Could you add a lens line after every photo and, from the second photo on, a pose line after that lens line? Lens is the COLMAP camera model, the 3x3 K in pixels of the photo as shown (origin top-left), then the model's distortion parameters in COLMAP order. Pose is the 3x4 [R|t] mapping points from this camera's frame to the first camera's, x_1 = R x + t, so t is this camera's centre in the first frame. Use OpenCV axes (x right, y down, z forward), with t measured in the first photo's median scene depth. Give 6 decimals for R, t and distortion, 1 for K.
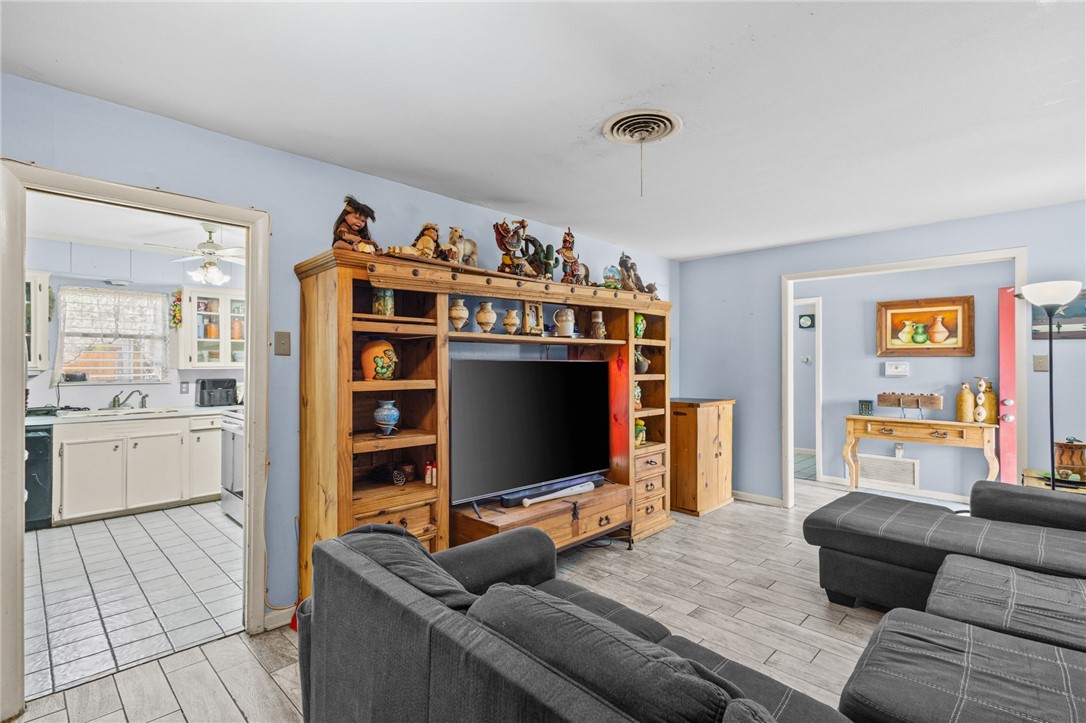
lens RADIAL K [[527.1, 0, 529.3], [0, 527.1, 362.8], [0, 0, 1]] dist [-0.001577, -0.000811]
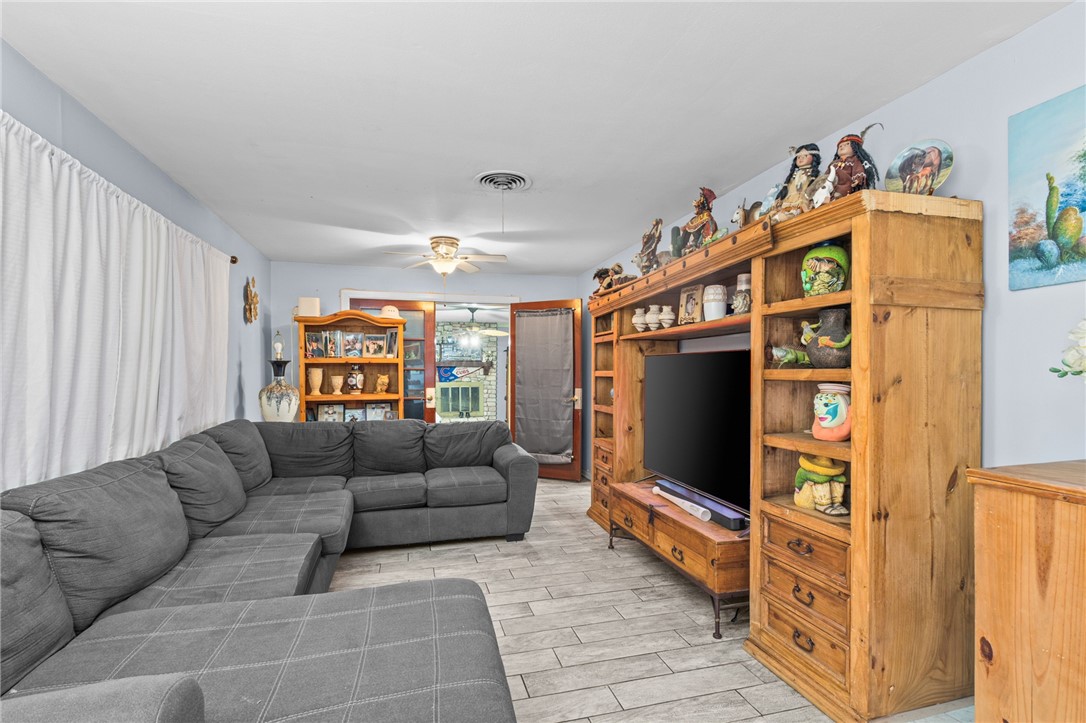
lens RADIAL K [[501.8, 0, 544.6], [0, 501.8, 373.5], [0, 0, 1]] dist [0.002721, -0.003839]
pose [[-0.492593, 0.000439, -0.870259, 0.913661], [0.002354, 0.999997, -0.000829, 0.033131], [0.870256, -0.002457, -0.492593, 1.228555]]
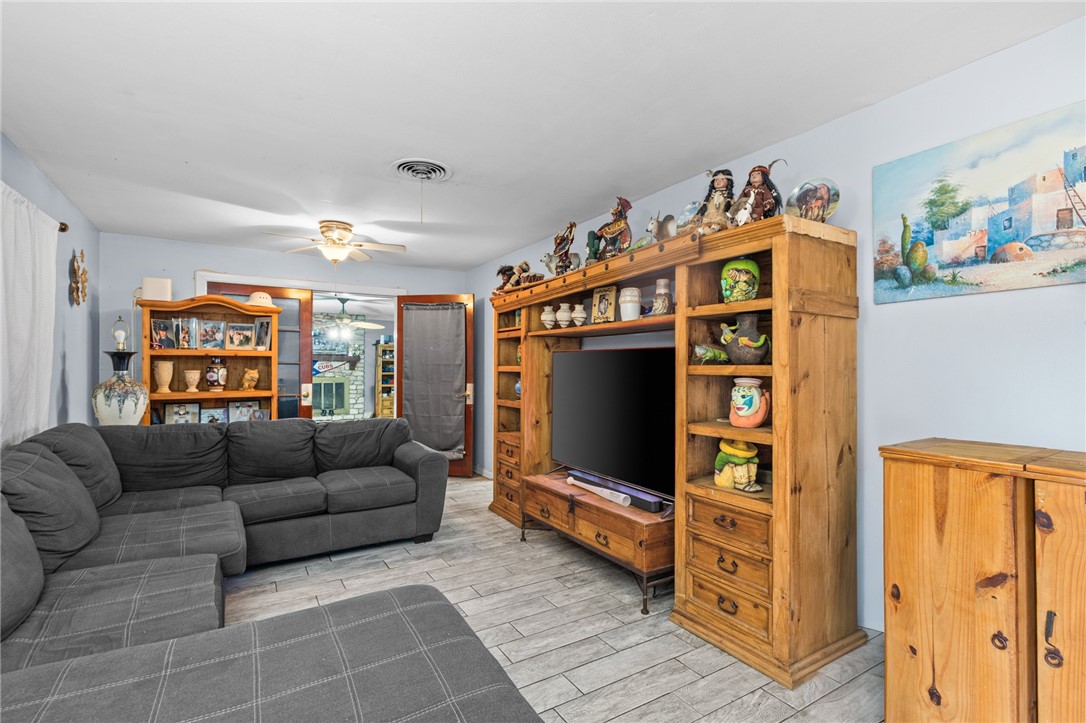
lens RADIAL K [[496.5, 0, 543.0], [0, 496.5, 361.5], [0, 0, 1]] dist [-0.000104, -0.000749]
pose [[-0.233400, -0.015303, -0.972260, 0.953879], [-0.001220, 0.999880, -0.015445, 0.033519], [0.972380, -0.002419, -0.233391, 1.122307]]
